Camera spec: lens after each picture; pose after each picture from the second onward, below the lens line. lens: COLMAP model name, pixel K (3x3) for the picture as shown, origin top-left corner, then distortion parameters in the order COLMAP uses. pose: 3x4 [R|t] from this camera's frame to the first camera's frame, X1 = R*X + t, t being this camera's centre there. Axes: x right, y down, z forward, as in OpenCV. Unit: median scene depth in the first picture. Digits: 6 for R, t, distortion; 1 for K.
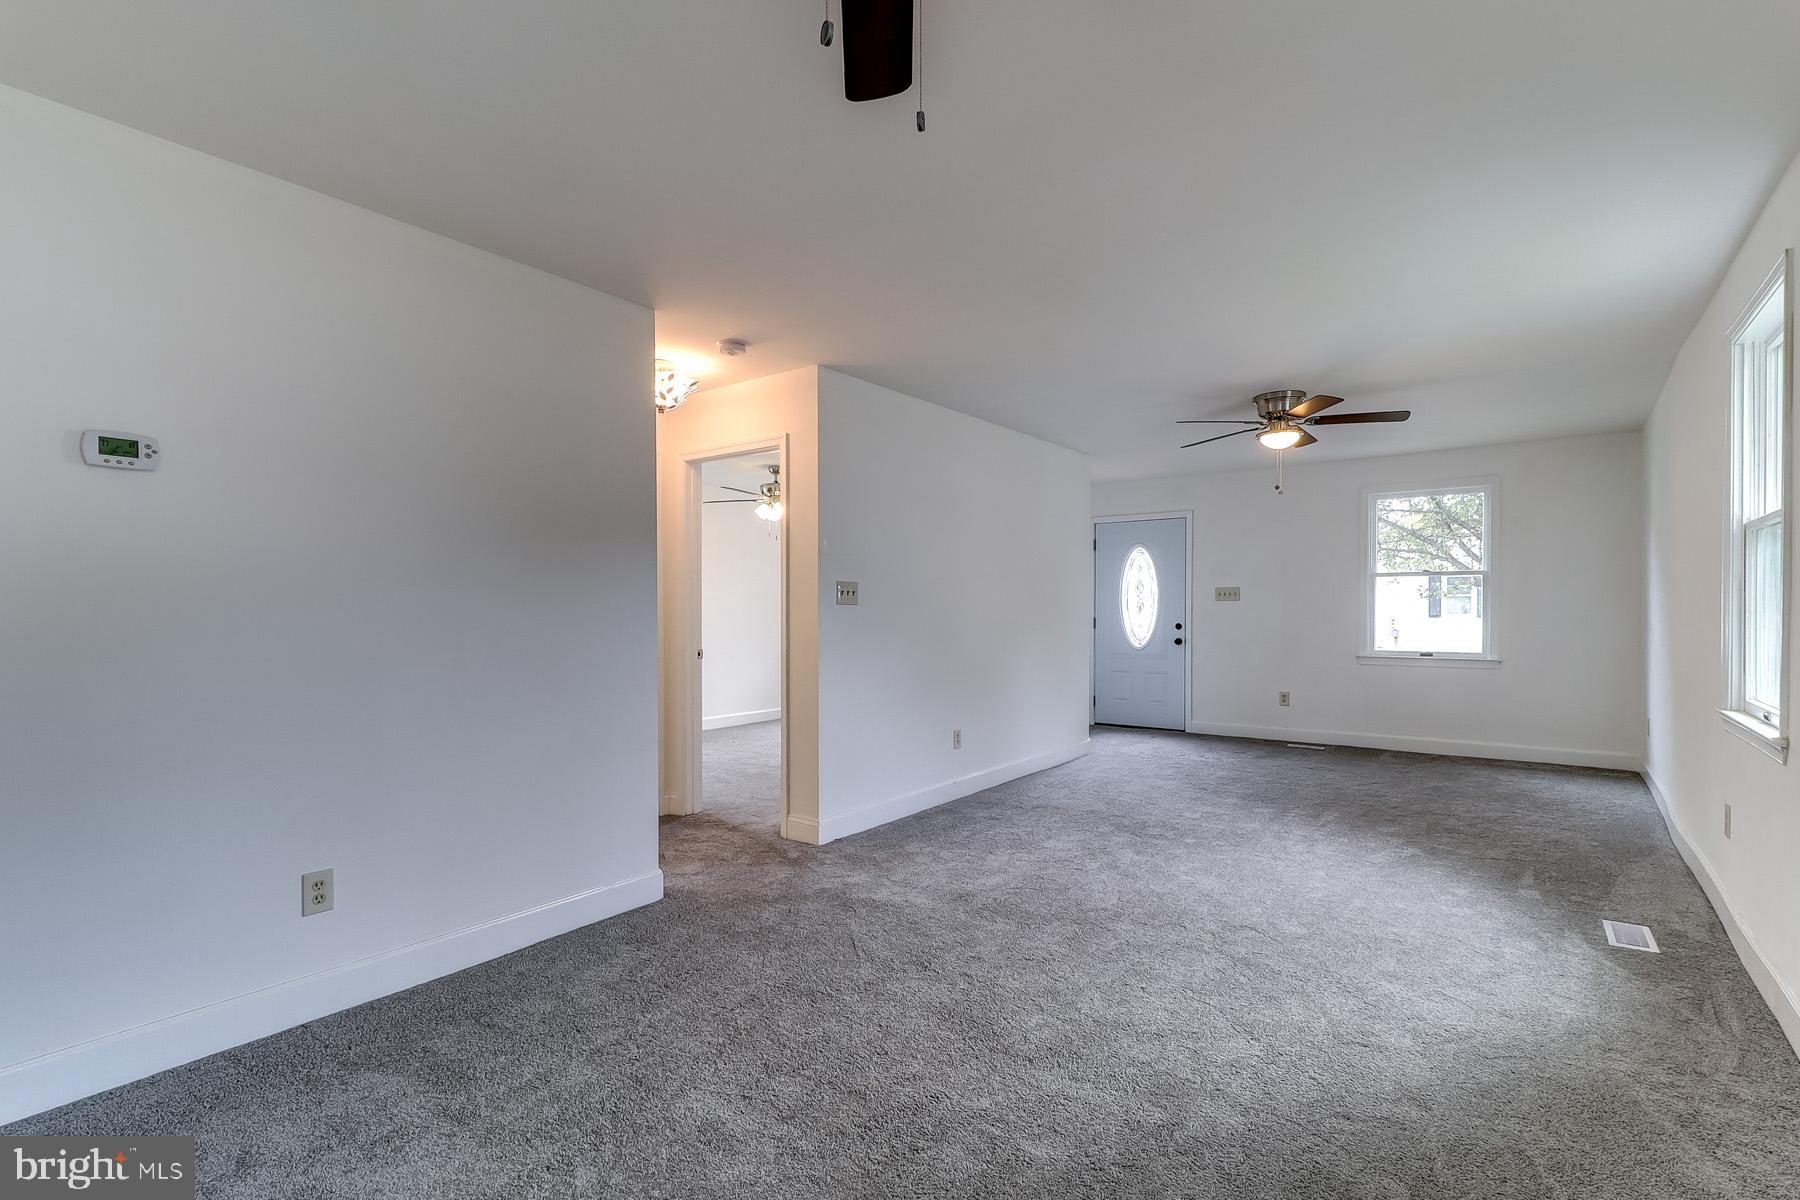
lens RADIAL K [[841.9, 0, 883.1], [0, 841.9, 609.7], [0, 0, 1]] dist [0.003246, -0.000017]
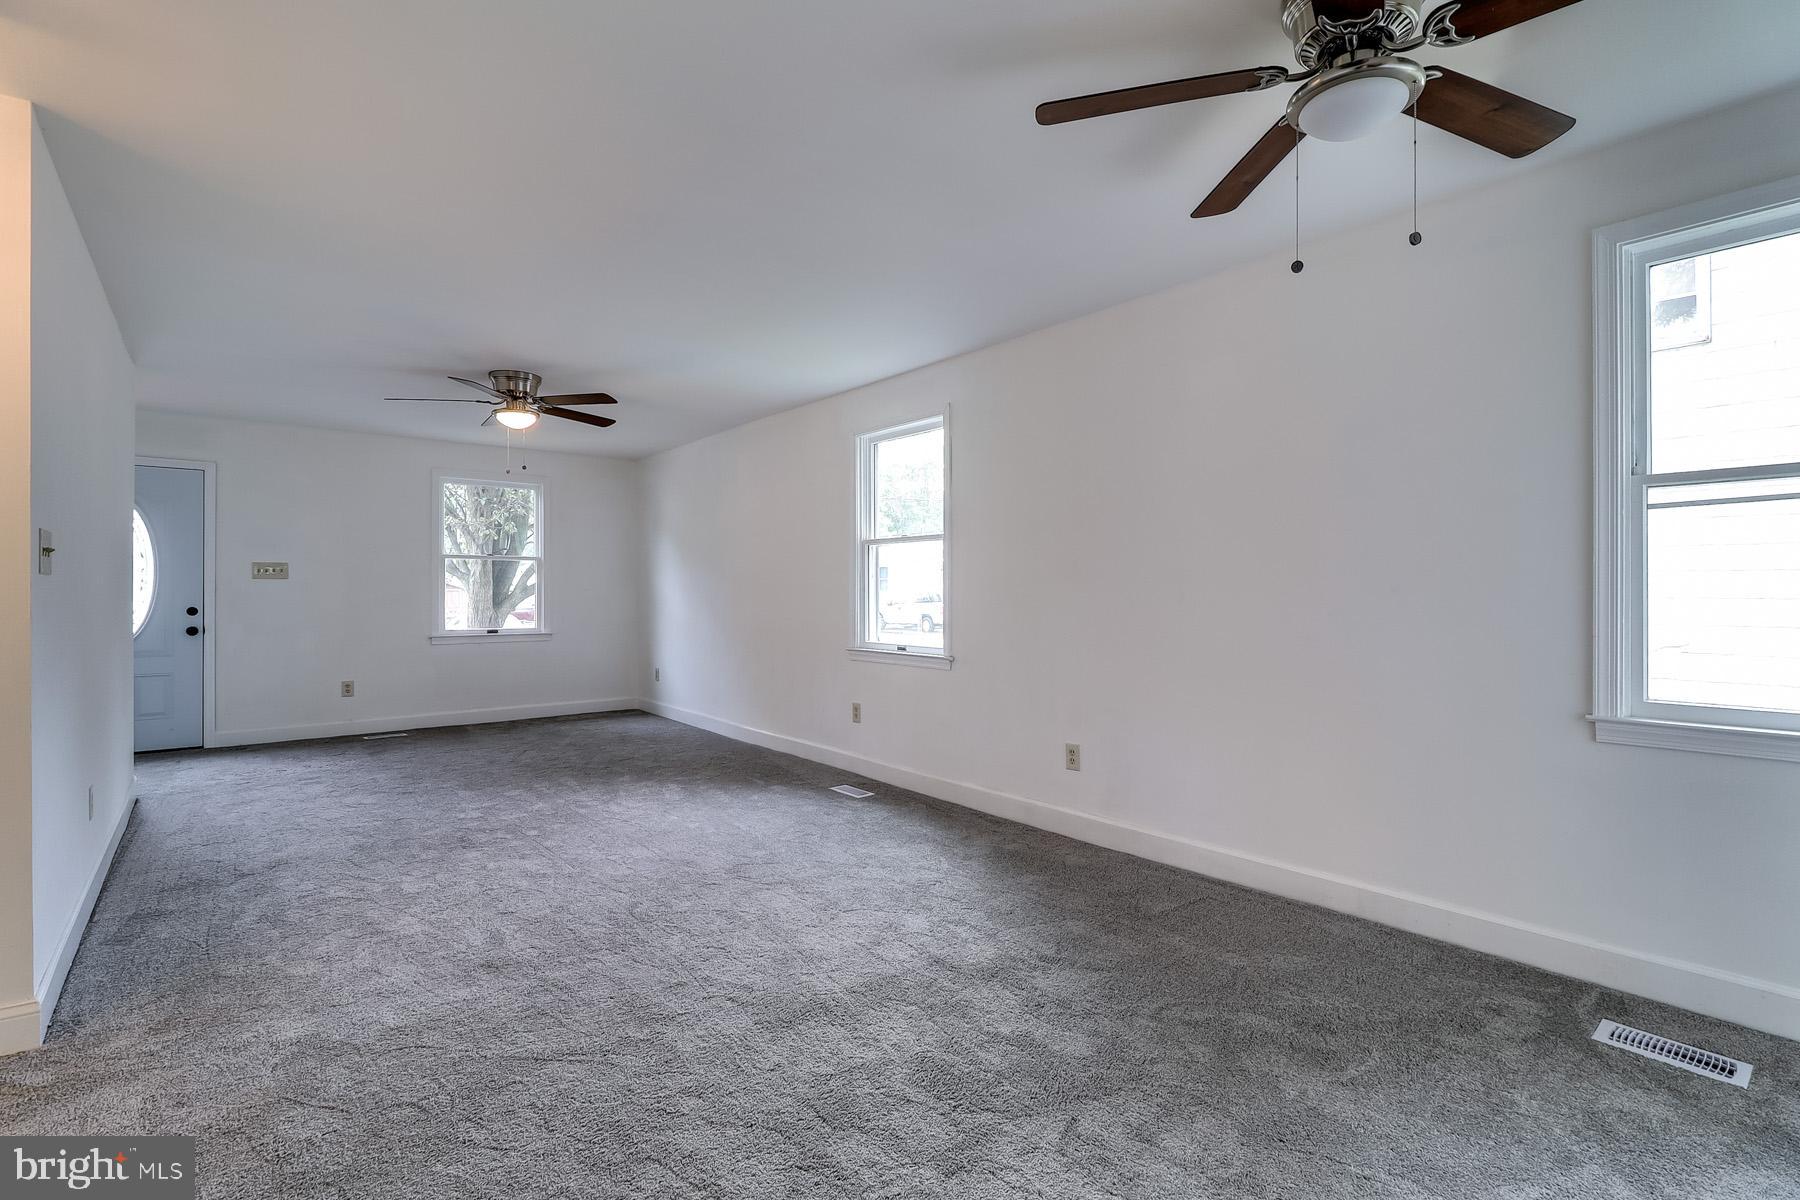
lens RADIAL K [[841.9, 0, 896.9], [0, 841.9, 591.6], [0, 0, 1]] dist [0.003246, -0.000017]
pose [[0.218222, 0.002225, 0.975897, -0.408805], [-0.002142, 0.999996, -0.001801, 0.003415], [-0.975897, -0.001698, 0.218226, 0.342235]]
